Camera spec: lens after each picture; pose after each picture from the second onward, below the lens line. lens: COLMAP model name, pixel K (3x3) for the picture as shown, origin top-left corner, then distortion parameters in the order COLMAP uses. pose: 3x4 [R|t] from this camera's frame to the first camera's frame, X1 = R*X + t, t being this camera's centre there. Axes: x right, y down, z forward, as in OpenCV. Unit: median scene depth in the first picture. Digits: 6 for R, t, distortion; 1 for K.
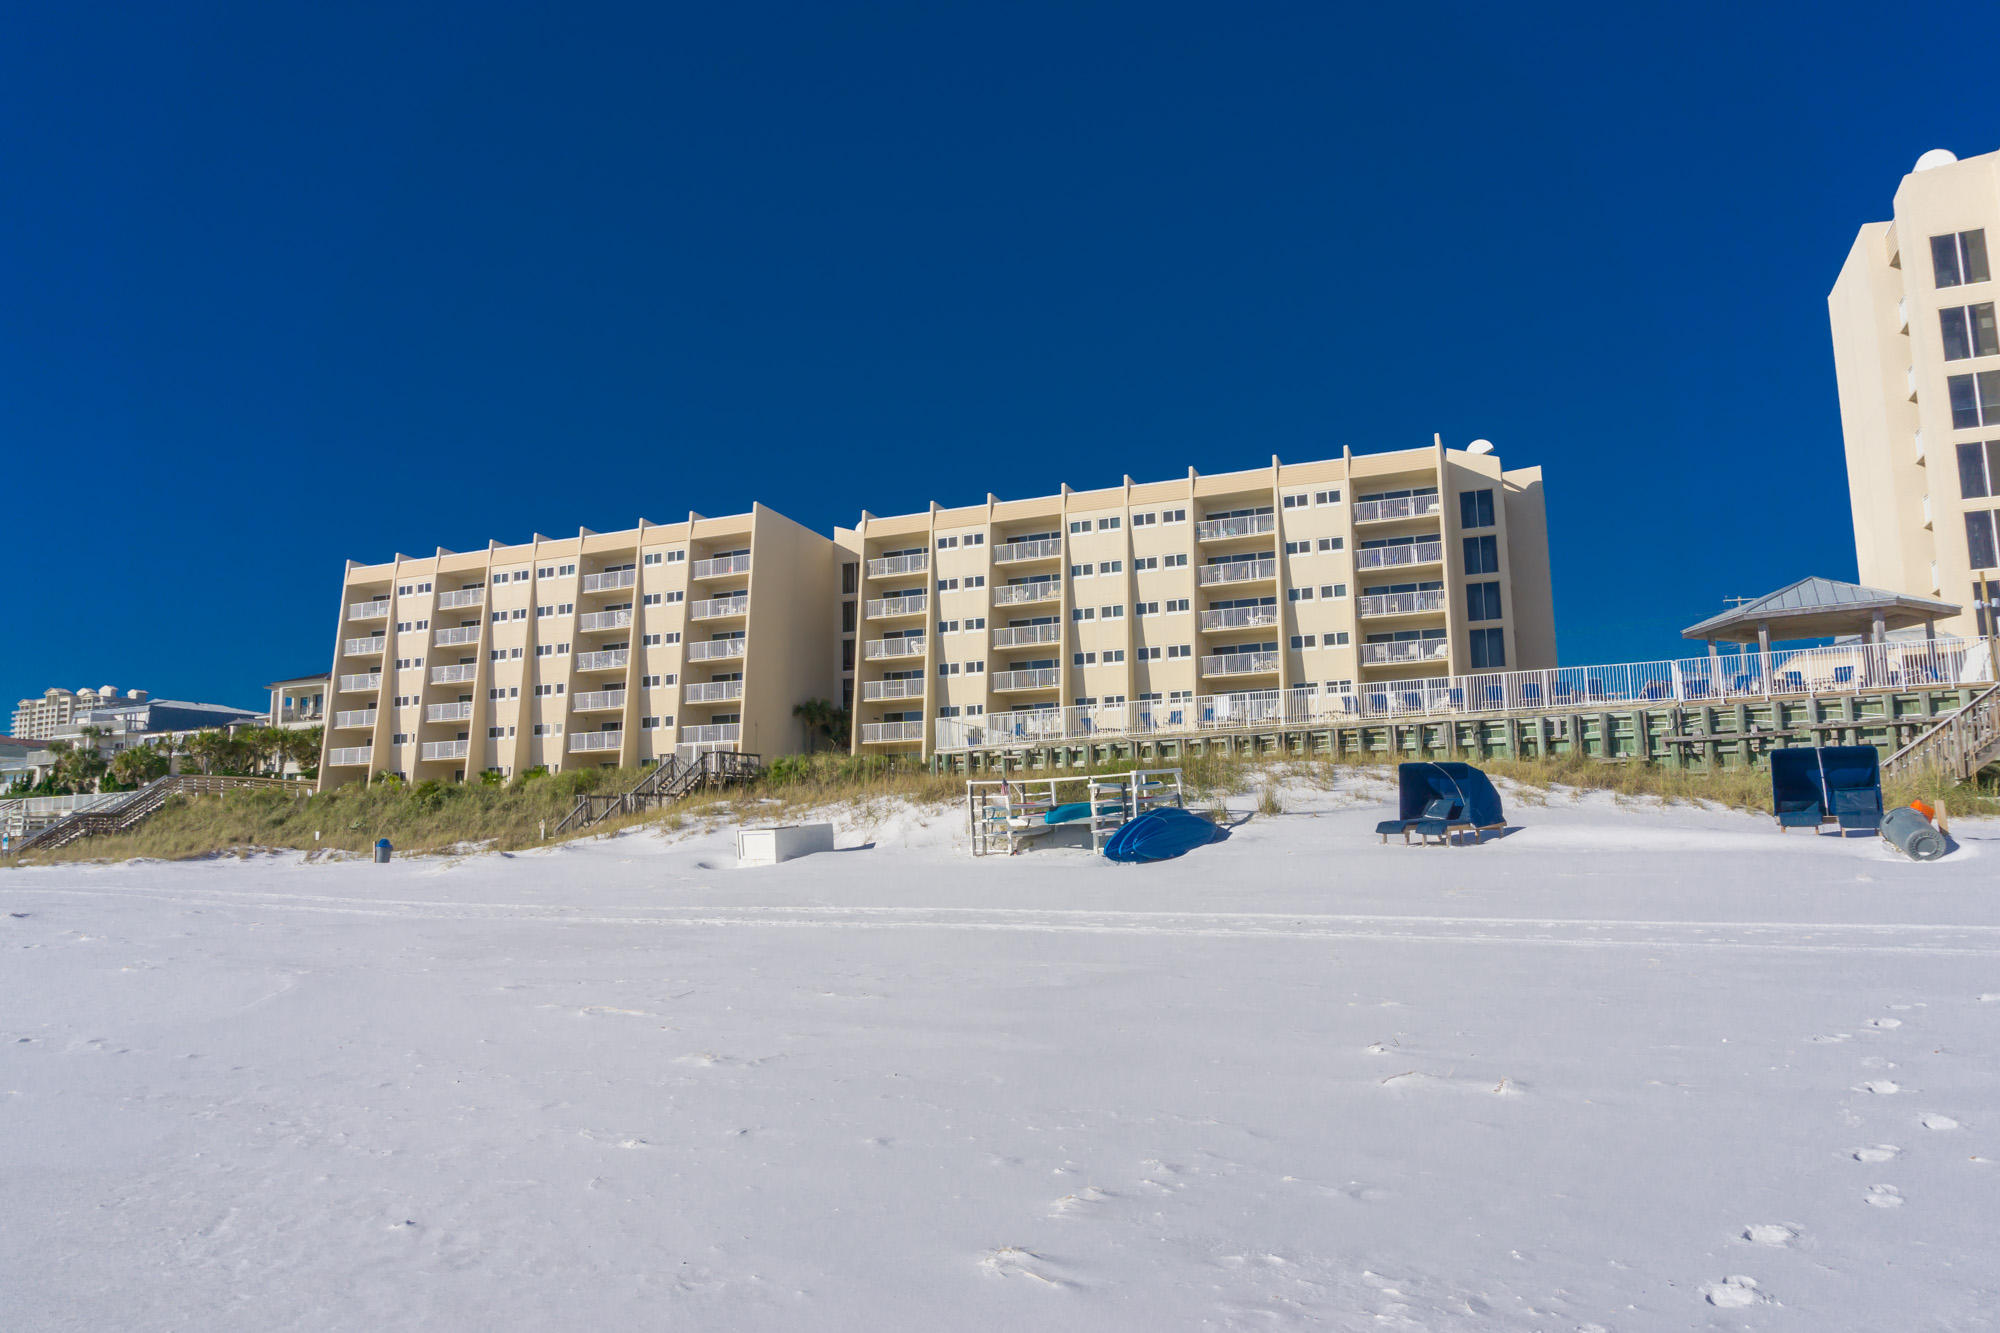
lens RADIAL K [[1313.9, 0, 1014.1], [0, 1313.9, 671.2], [0, 0, 1]] dist [-0.023271, -0.000027]
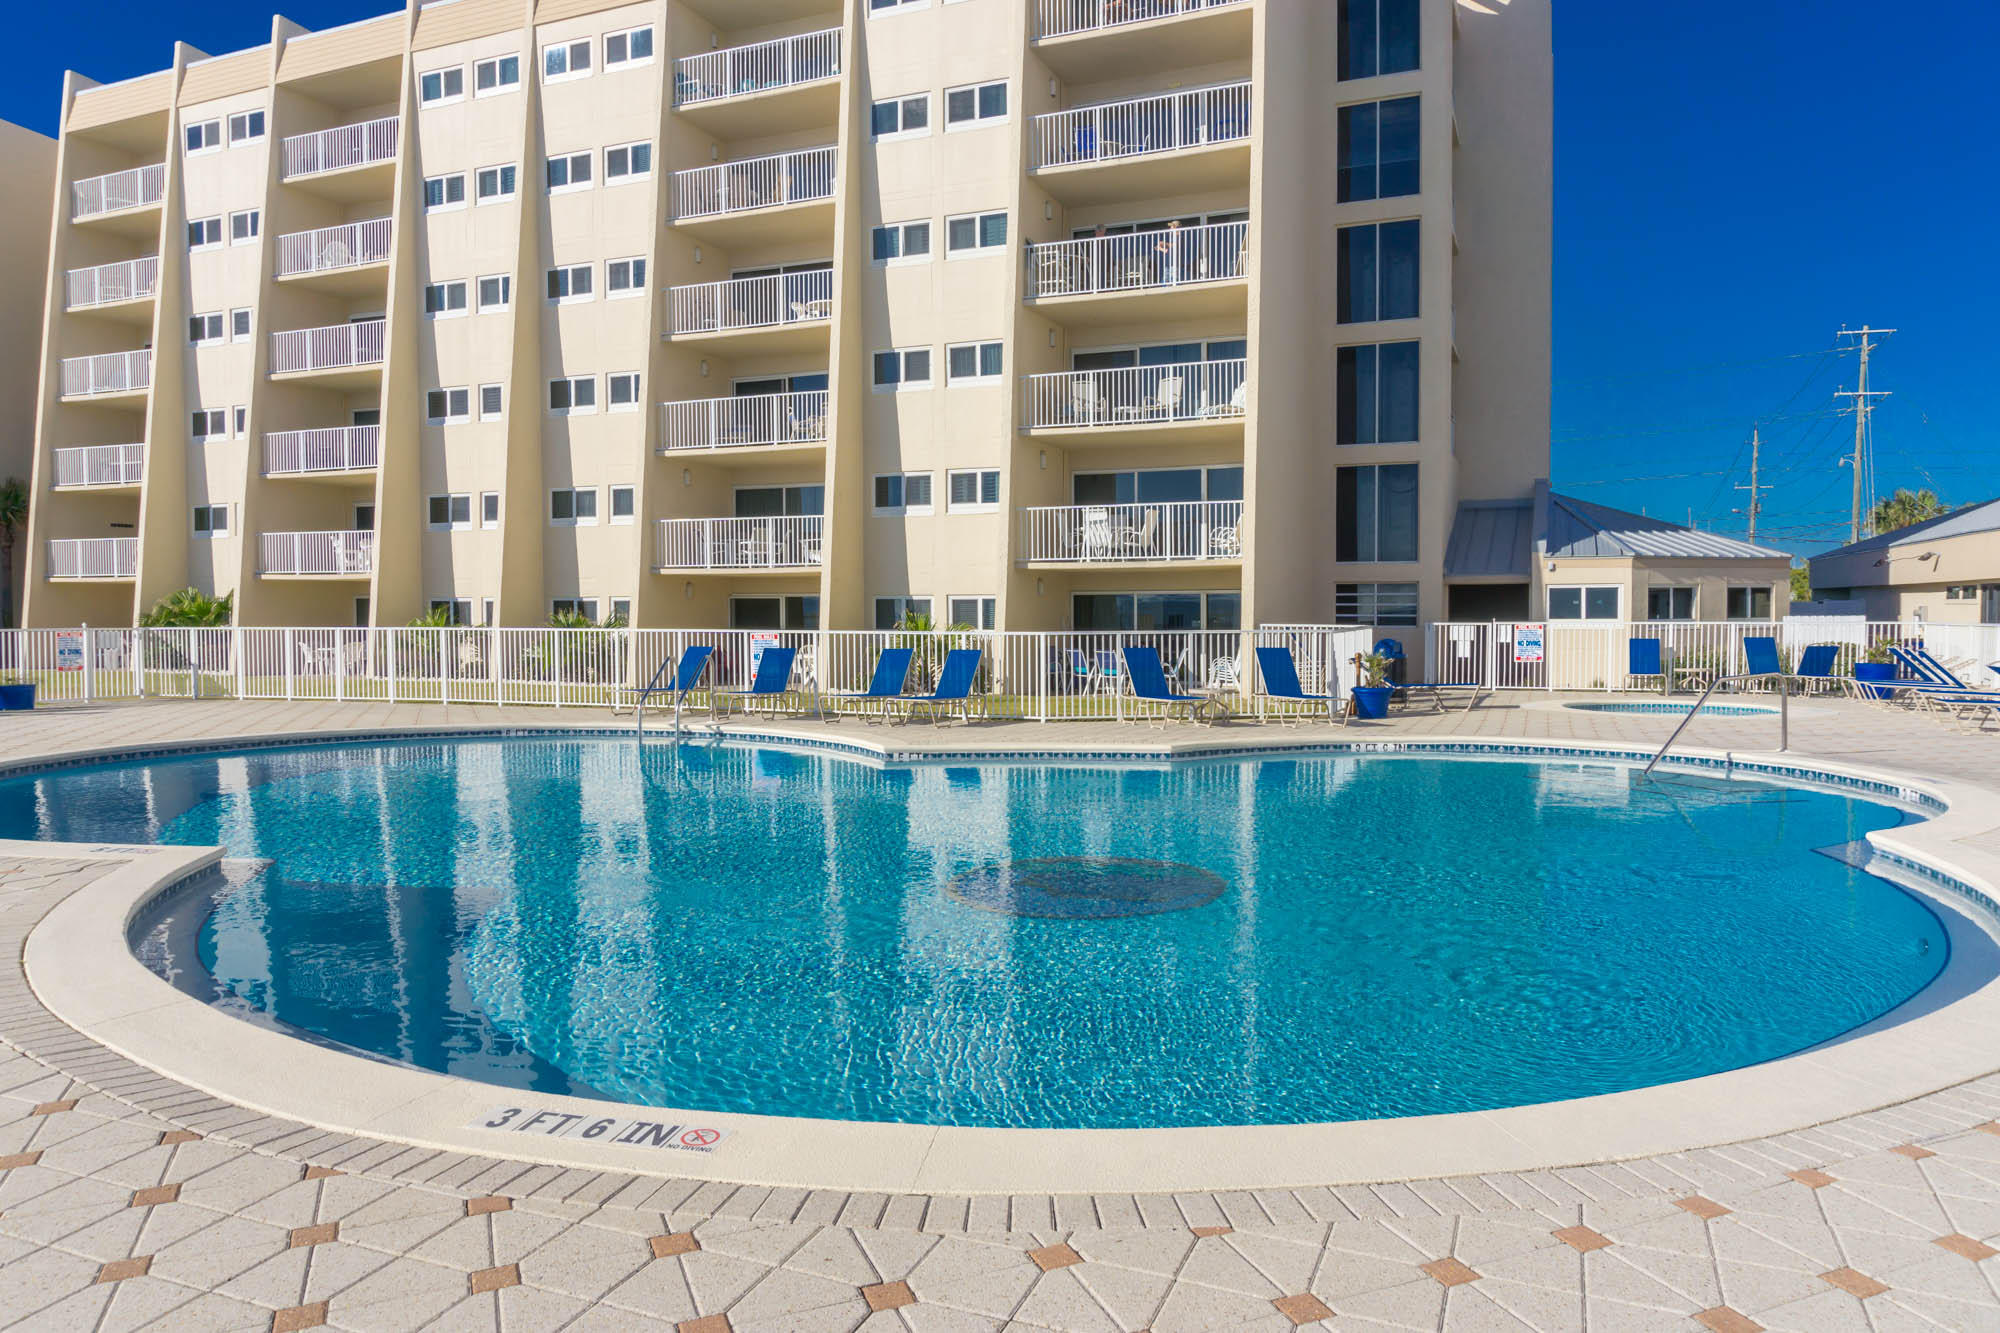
lens RADIAL K [[1313.9, 0, 1019.5], [0, 1313.9, 664.9], [0, 0, 1]] dist [-0.023271, -0.000027]
pose [[0.999757, 0.017753, 0.013059, -0.234989], [-0.019758, 0.984513, 0.174196, 0.022168], [-0.009764, -0.174412, 0.984624, 0.618304]]
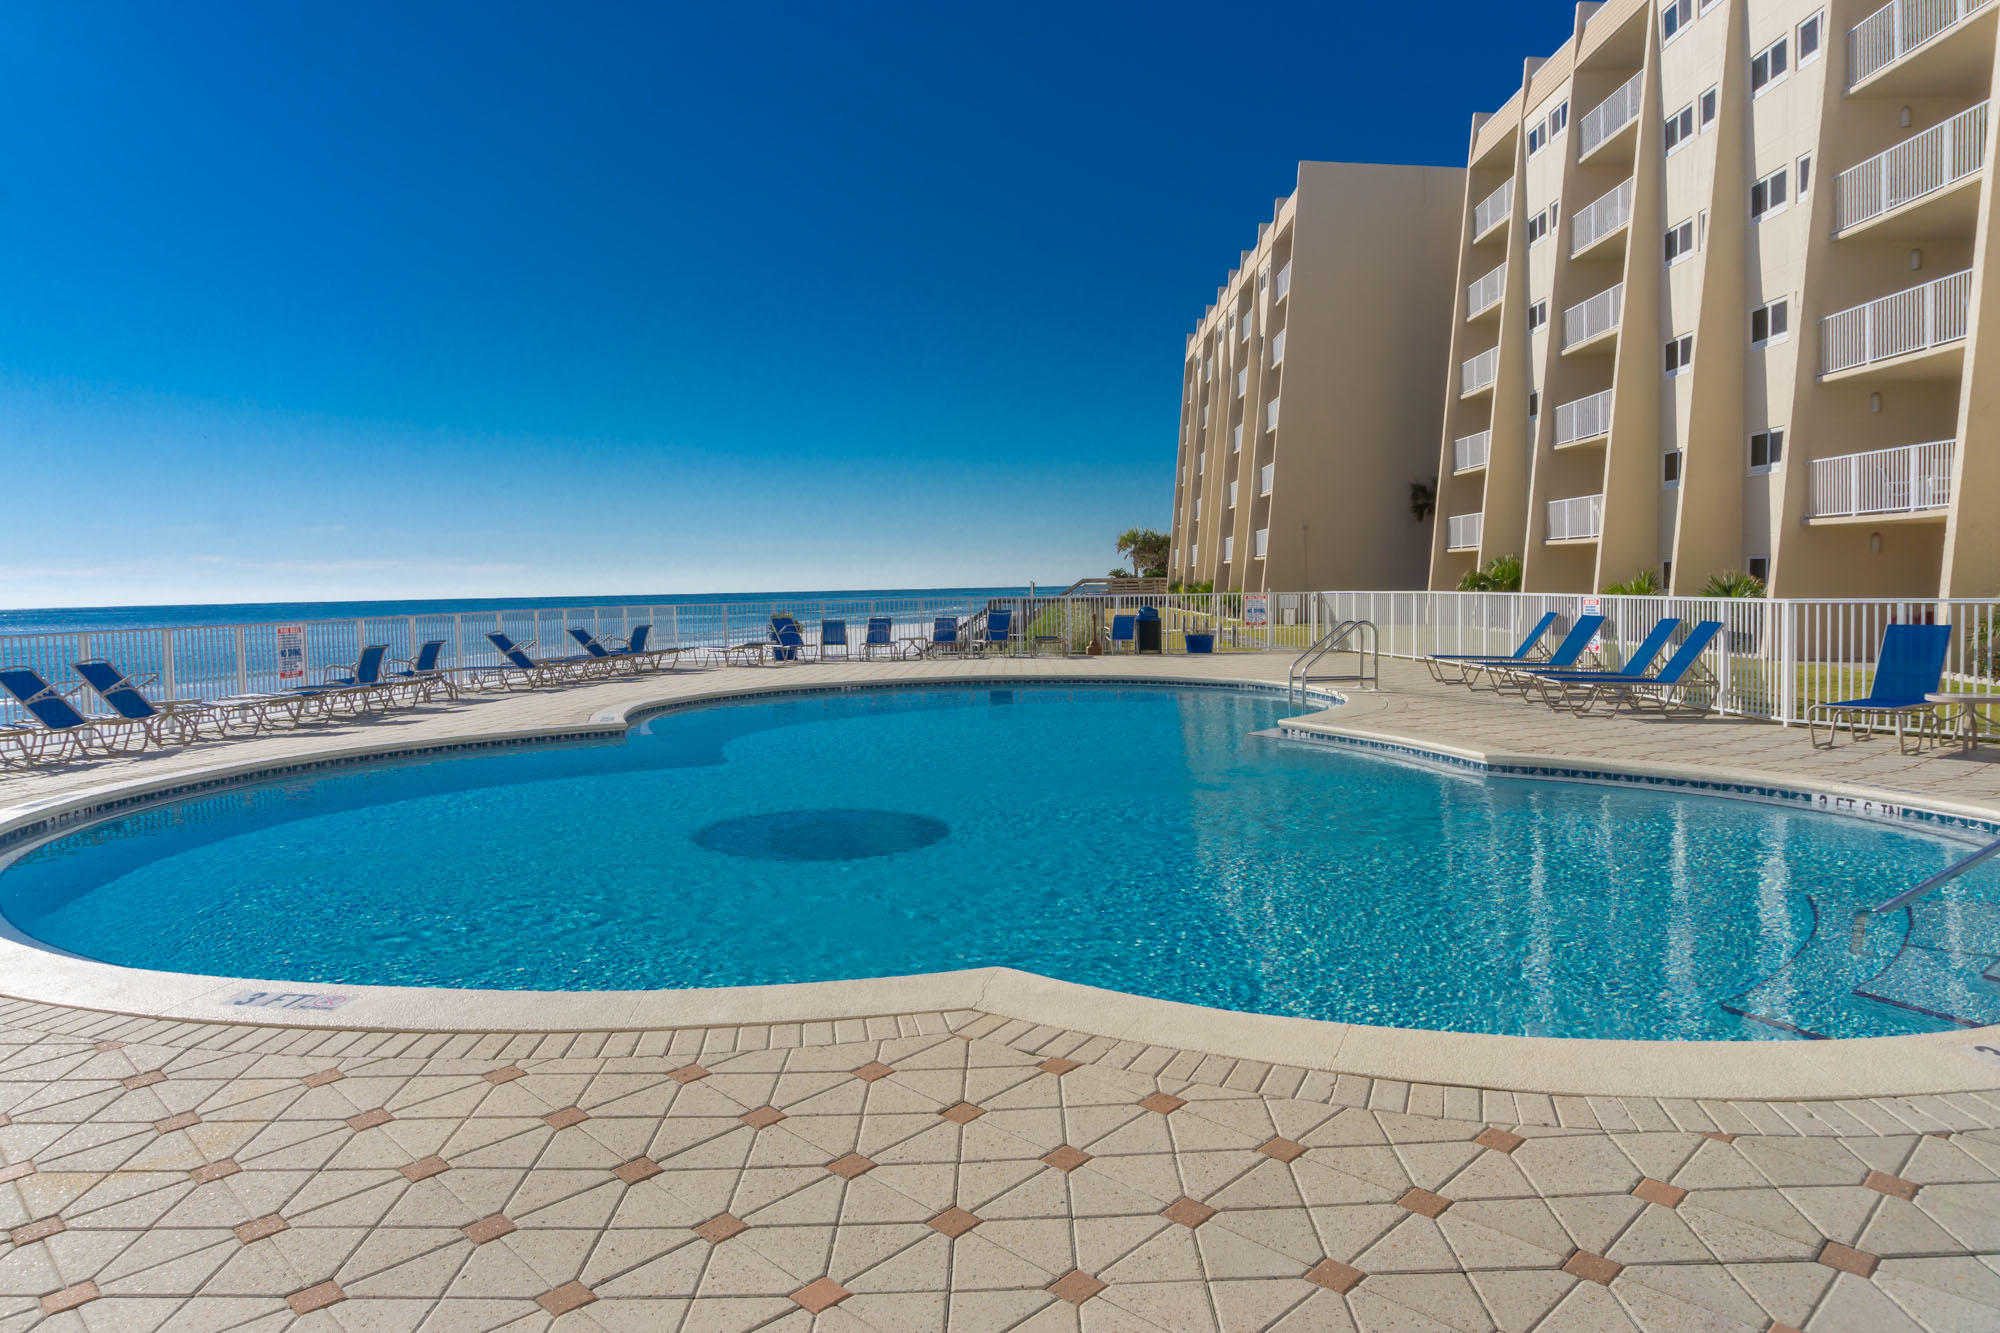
lens RADIAL K [[1313.9, 0, 994.1], [0, 1313.9, 677.3], [0, 0, 1]] dist [-0.023271, -0.000027]
pose [[0.384038, 0.077927, -0.920023, -0.132442], [0.132863, 0.981398, 0.138586, 0.029536], [0.913708, -0.175459, 0.366540, 0.685046]]
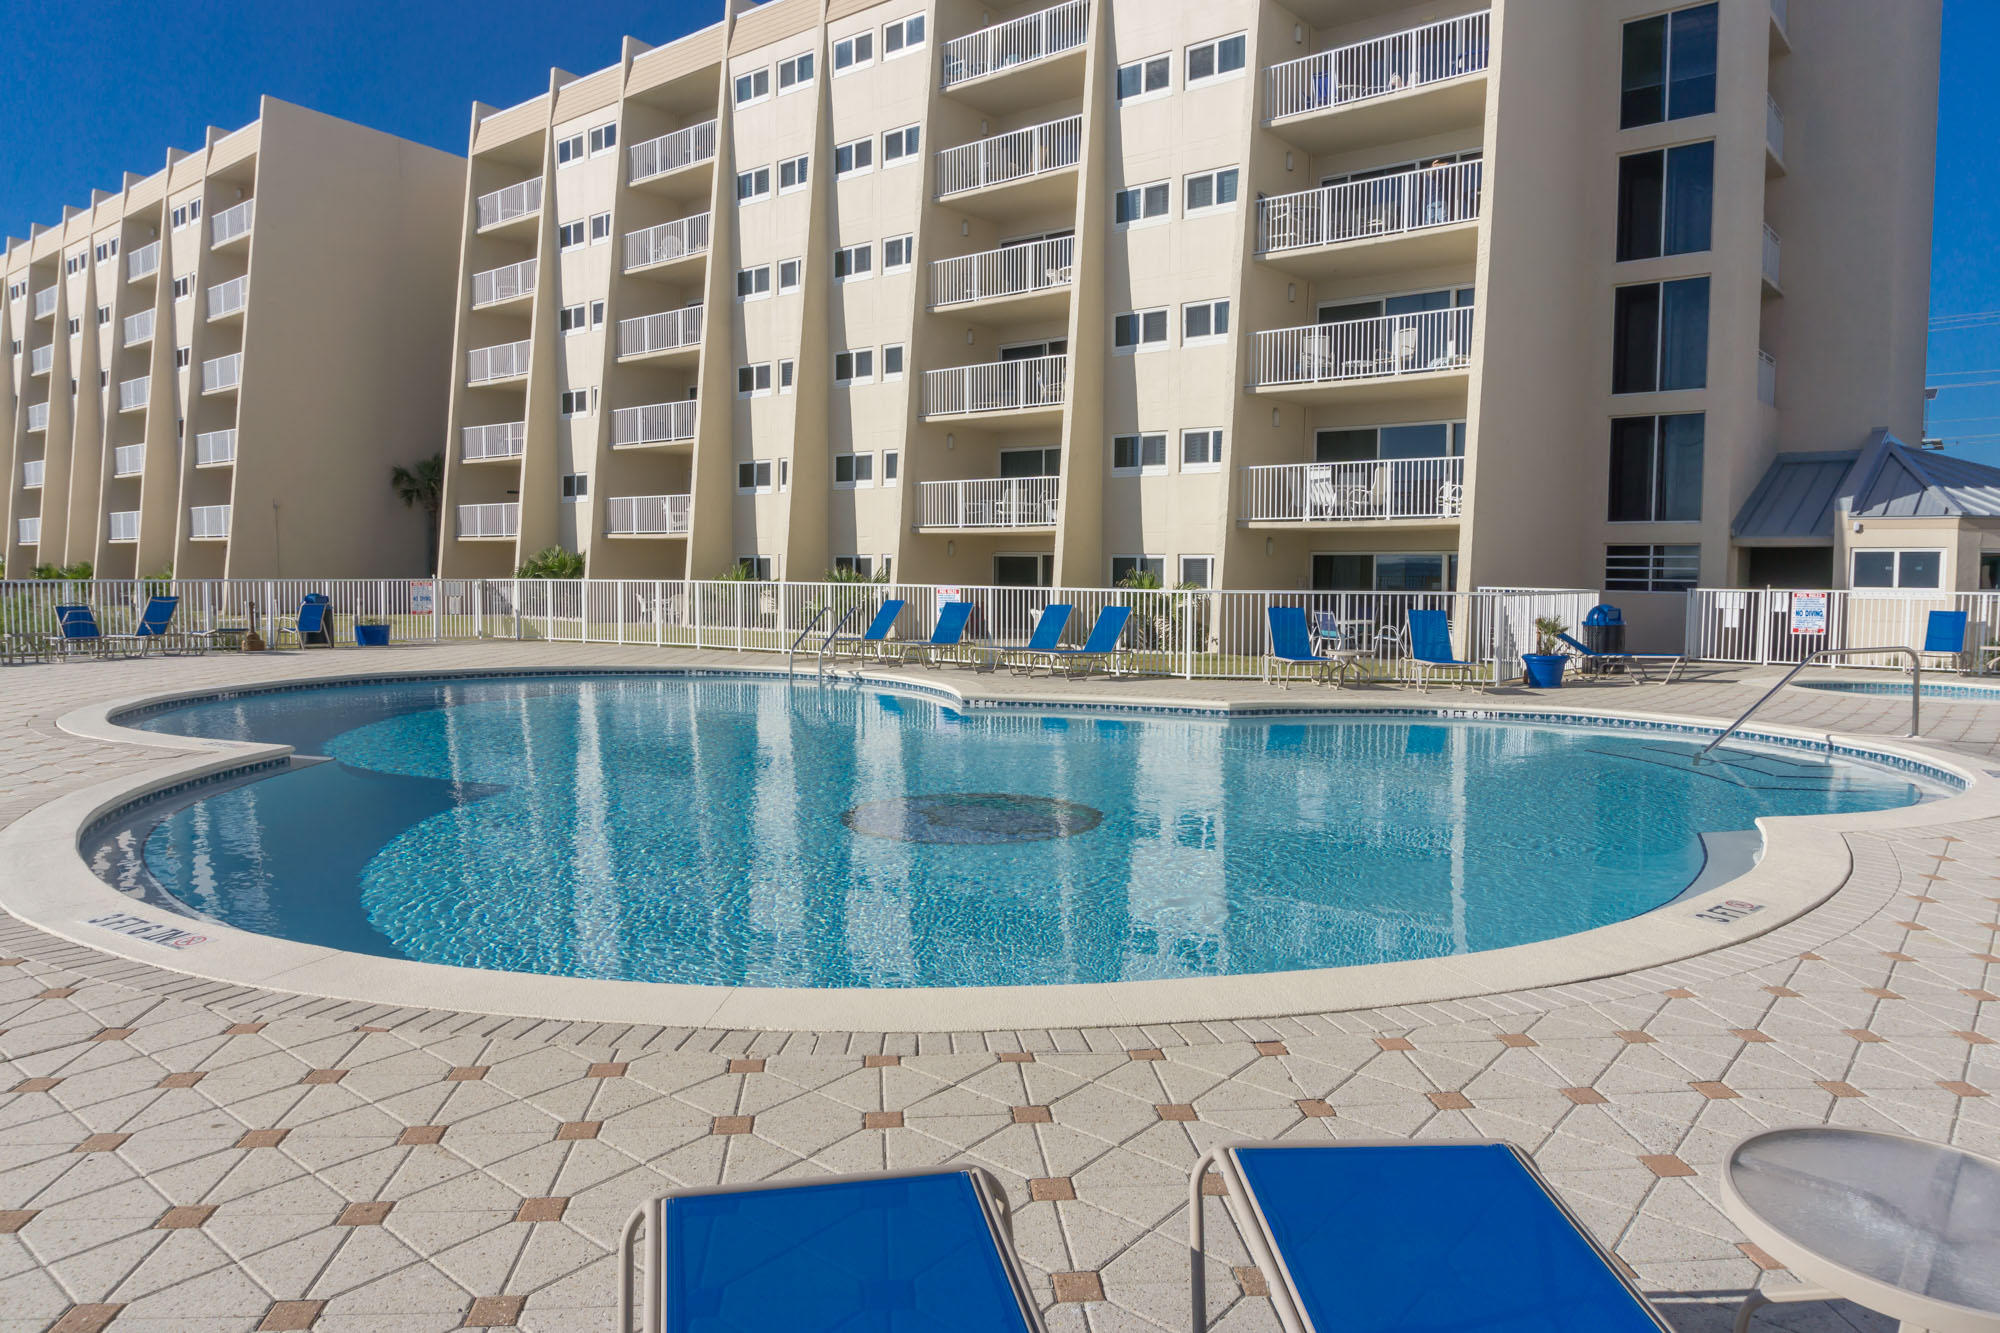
lens RADIAL K [[1313.9, 0, 1011.7], [0, 1313.9, 668.3], [0, 0, 1]] dist [-0.023271, -0.000027]
pose [[0.960420, 0.047944, -0.274398, -0.198960], [0.010414, 0.978208, 0.207367, 0.021492], [0.278361, -0.202017, 0.938991, 0.616147]]
